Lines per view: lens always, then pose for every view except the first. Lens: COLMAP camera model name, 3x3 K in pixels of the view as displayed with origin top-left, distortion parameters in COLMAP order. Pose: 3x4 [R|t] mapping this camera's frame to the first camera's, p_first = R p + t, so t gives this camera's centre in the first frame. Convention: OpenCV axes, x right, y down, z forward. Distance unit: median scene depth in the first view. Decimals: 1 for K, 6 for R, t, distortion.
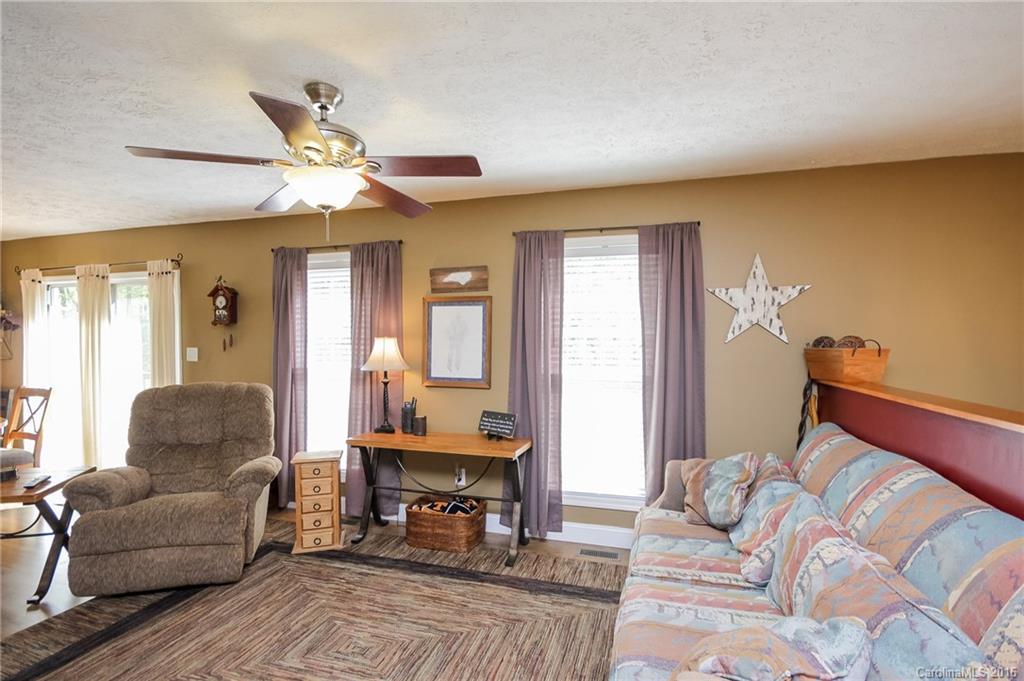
lens RADIAL K [[470.9, 0, 507.9], [0, 470.9, 349.5], [0, 0, 1]] dist [0.009450, -0.002789]
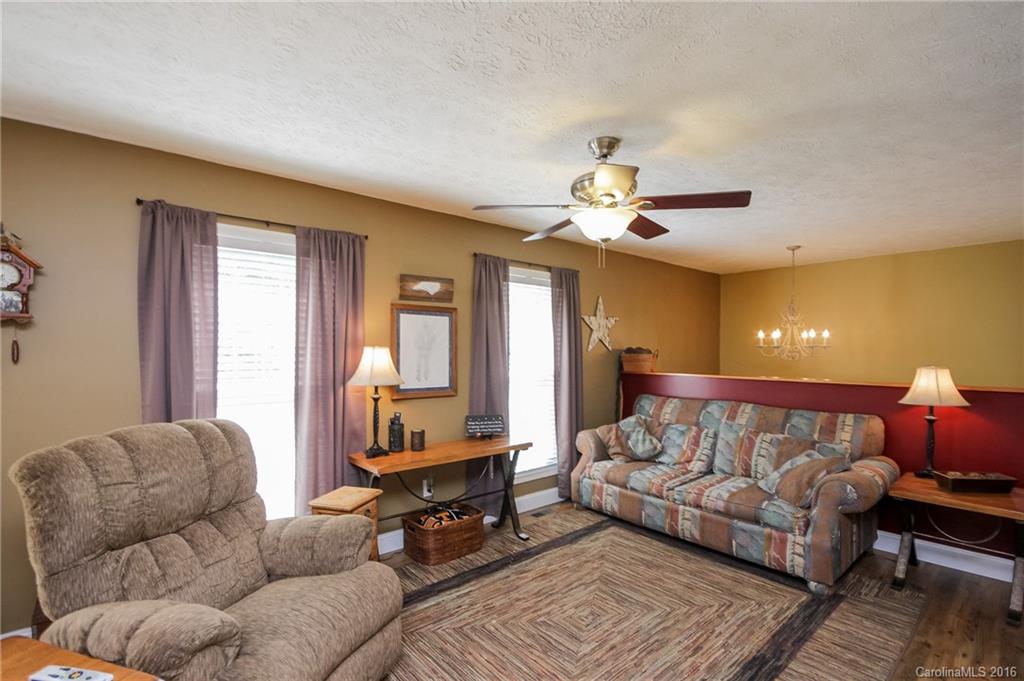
lens RADIAL K [[470.9, 0, 519.8], [0, 470.9, 344.0], [0, 0, 1]] dist [0.009450, -0.002789]
pose [[0.542162, 0.005427, 0.840257, -0.847456], [0.010662, 0.999854, -0.013337, -0.016732], [-0.840207, 0.016190, 0.542025, 0.303284]]
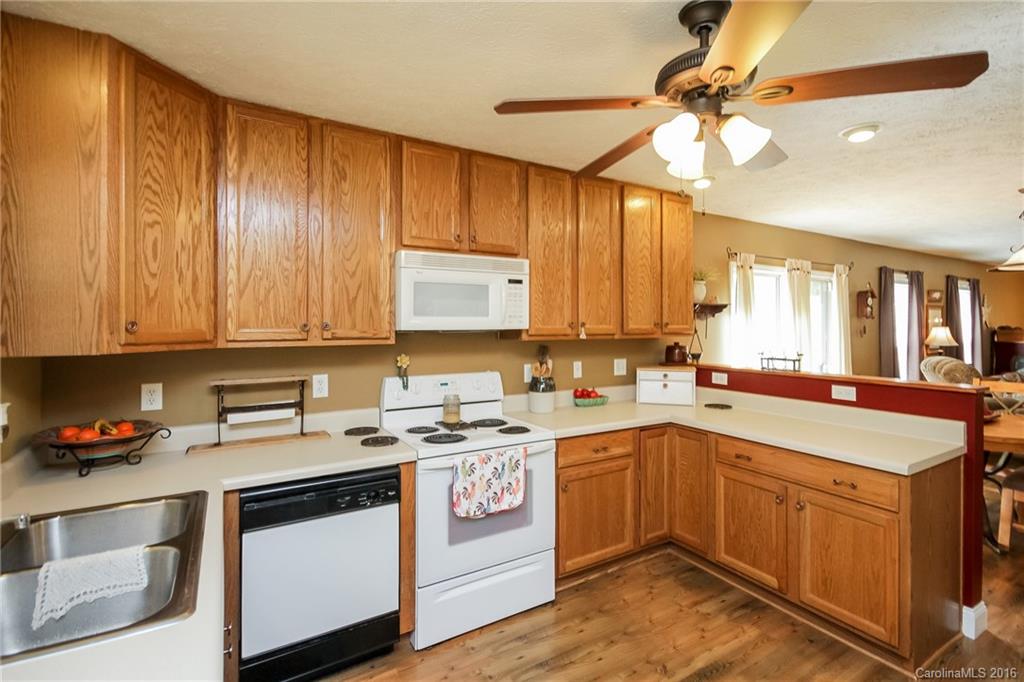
lens RADIAL K [[470.9, 0, 515.8], [0, 470.9, 328.3], [0, 0, 1]] dist [0.009450, -0.002789]
pose [[0.679988, -0.009828, 0.733157, -2.504326], [0.013655, 0.999906, 0.000739, -0.043241], [-0.733096, 0.009508, 0.680059, 0.904335]]
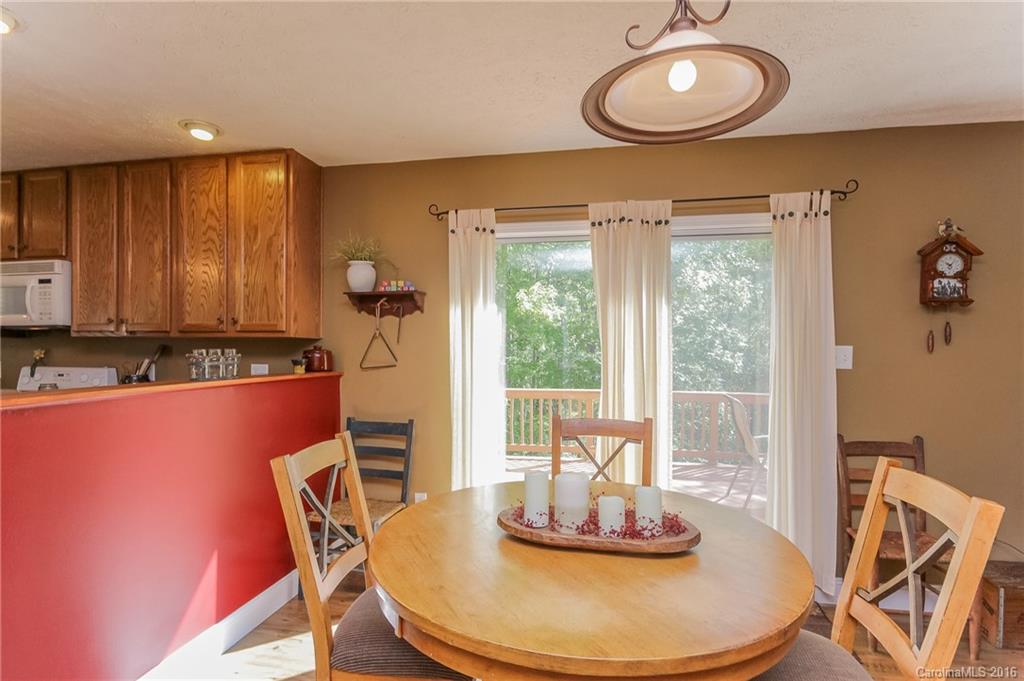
lens RADIAL K [[515.4, 0, 520.7], [0, 515.4, 347.5], [0, 0, 1]] dist [-0.002221, -0.003050]
pose [[0.994872, -0.003135, 0.101096, -1.302423], [0.003361, 0.999992, -0.002062, -0.001701], [-0.101089, 0.002392, 0.994875, 0.481087]]
